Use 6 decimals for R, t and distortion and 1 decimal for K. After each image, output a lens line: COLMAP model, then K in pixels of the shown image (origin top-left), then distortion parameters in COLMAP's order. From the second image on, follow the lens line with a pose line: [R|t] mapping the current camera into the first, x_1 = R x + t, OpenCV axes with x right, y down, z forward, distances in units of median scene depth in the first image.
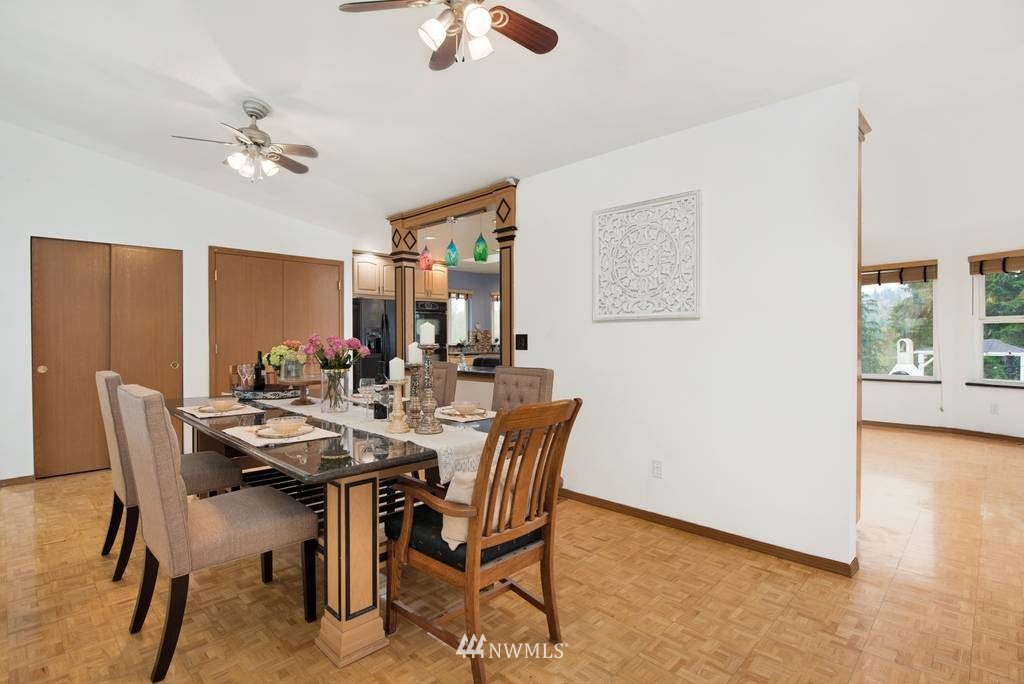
lens RADIAL K [[498.6, 0, 512.8], [0, 498.6, 341.3], [0, 0, 1]] dist [-0.009430, 0.000326]
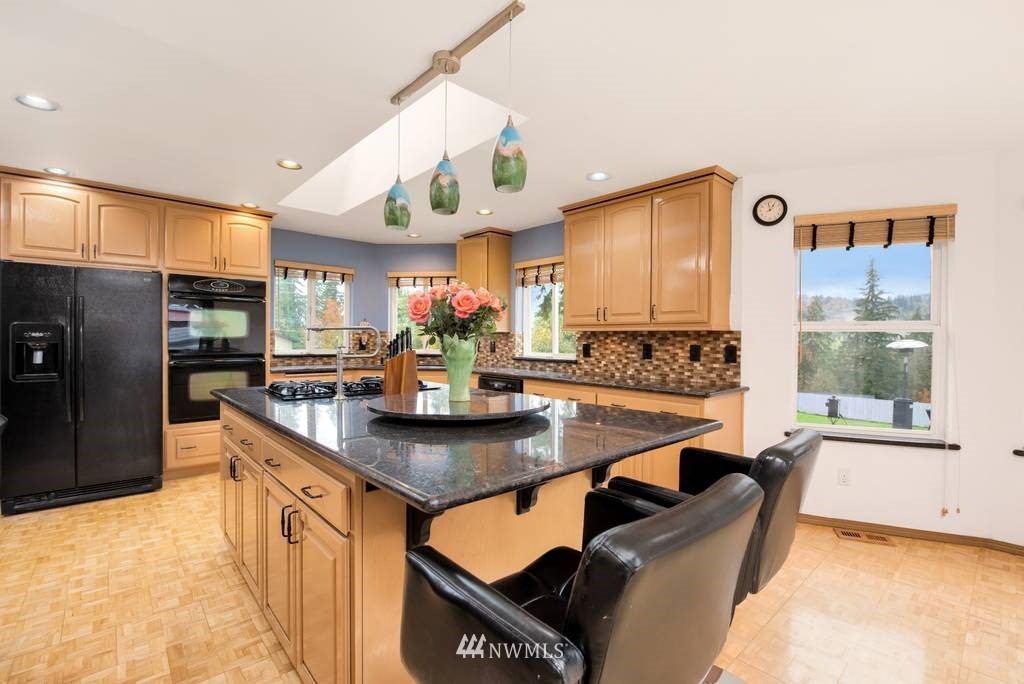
lens RADIAL K [[461.1, 0, 513.0], [0, 461.1, 342.0], [0, 0, 1]] dist [-0.004491, 0.000216]
pose [[0.996819, 0.016836, -0.077896, 0.313910], [-0.017379, 0.999829, -0.006293, -0.016400], [0.077776, 0.007626, 0.996942, 0.788322]]
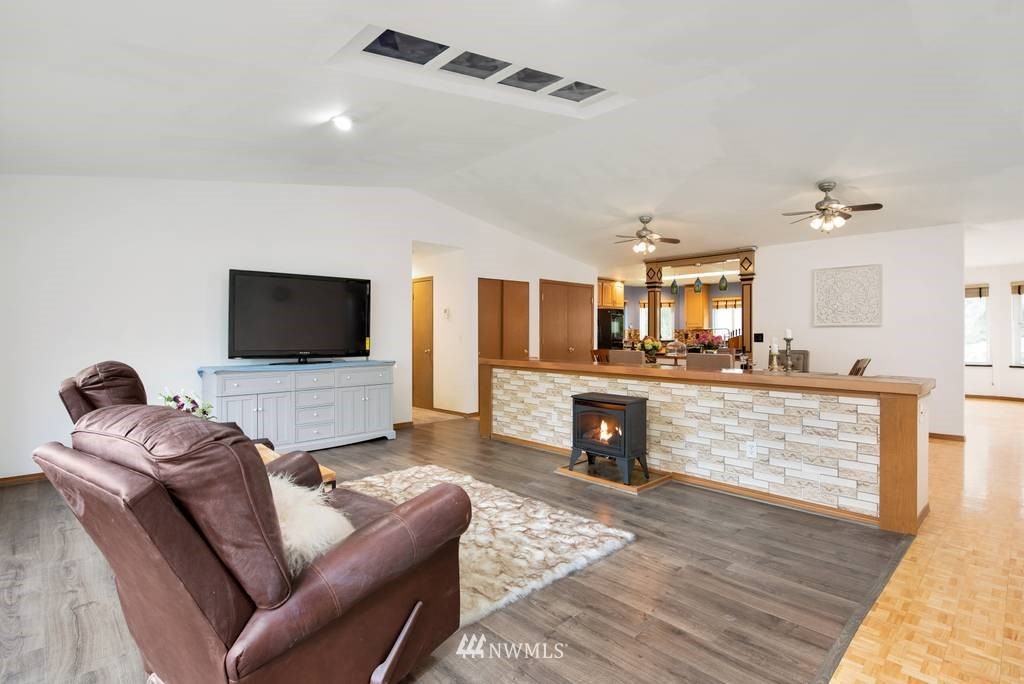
lens RADIAL K [[498.6, 0, 514.8], [0, 498.6, 339.2], [0, 0, 1]] dist [-0.009430, 0.000326]
pose [[0.999492, 0.004579, -0.031525, -0.625374], [-0.004534, 0.999989, 0.001509, 0.006750], [0.031532, -0.001365, 0.999502, -0.639491]]
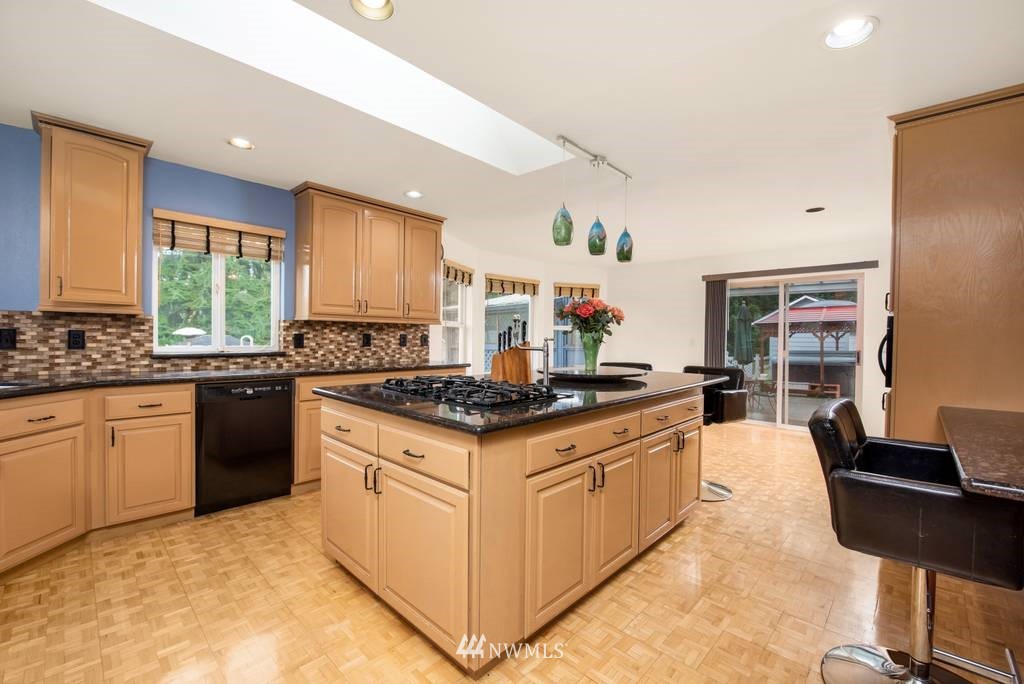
lens RADIAL K [[430.6, 0, 513.6], [0, 430.6, 342.2], [0, 0, 1]] dist [-0.002792, -0.000180]
pose [[-0.010943, -0.008098, 0.999907, -0.347397], [-0.000385, 0.999967, 0.008095, -0.012166], [-0.999940, -0.000297, -0.010946, 1.281336]]
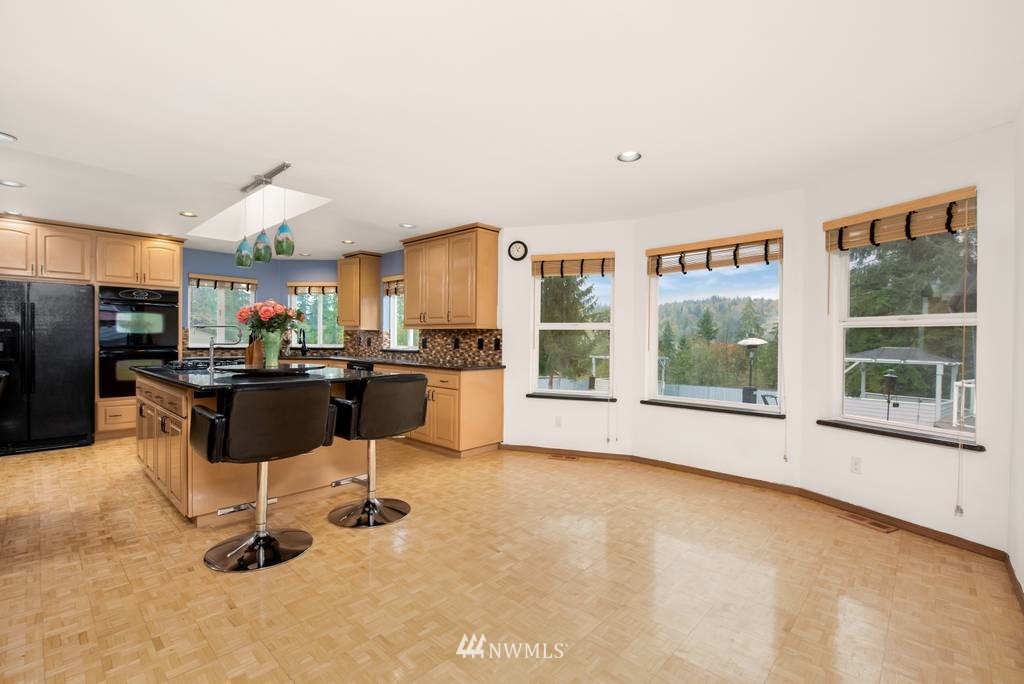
lens RADIAL K [[466.6, 0, 514.9], [0, 466.6, 342.4], [0, 0, 1]] dist [-0.003608, -0.000904]
pose [[0.999814, 0.016943, 0.009171, 0.598499], [-0.016877, 0.999831, -0.007260, -0.006361], [-0.009292, 0.007104, 0.999932, 0.463041]]
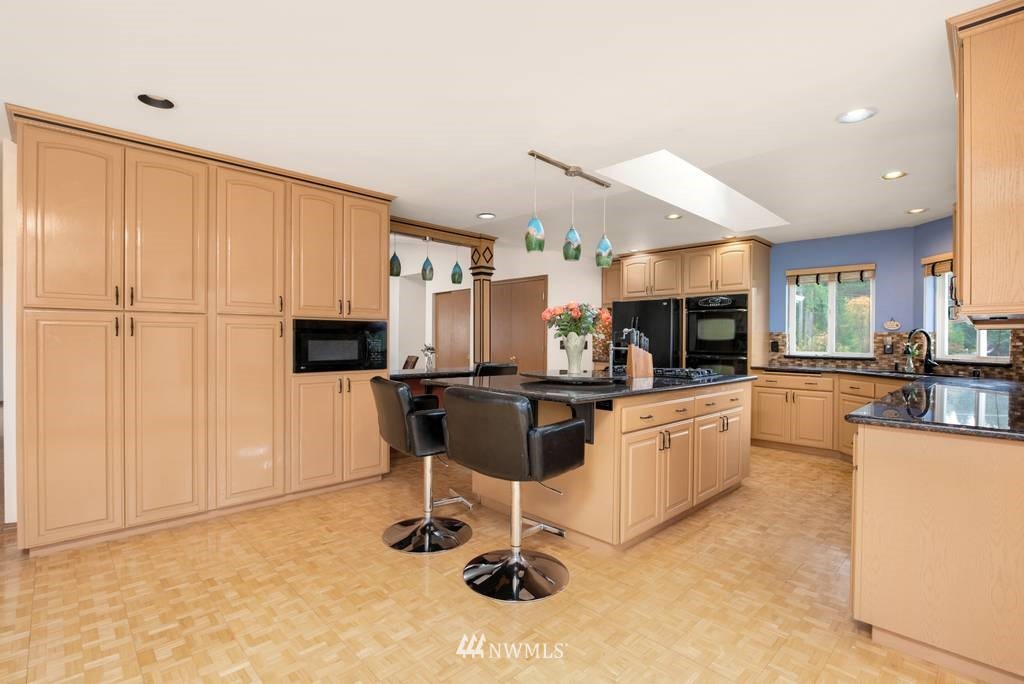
lens RADIAL K [[484.3, 0, 510.6], [0, 484.3, 342.3], [0, 0, 1]] dist [0.004758, 0.000300]
pose [[-0.026011, 0.015974, -0.999534, 0.897501], [-0.018879, 0.999686, 0.016468, -0.024247], [0.999483, 0.019299, -0.025701, 1.097812]]
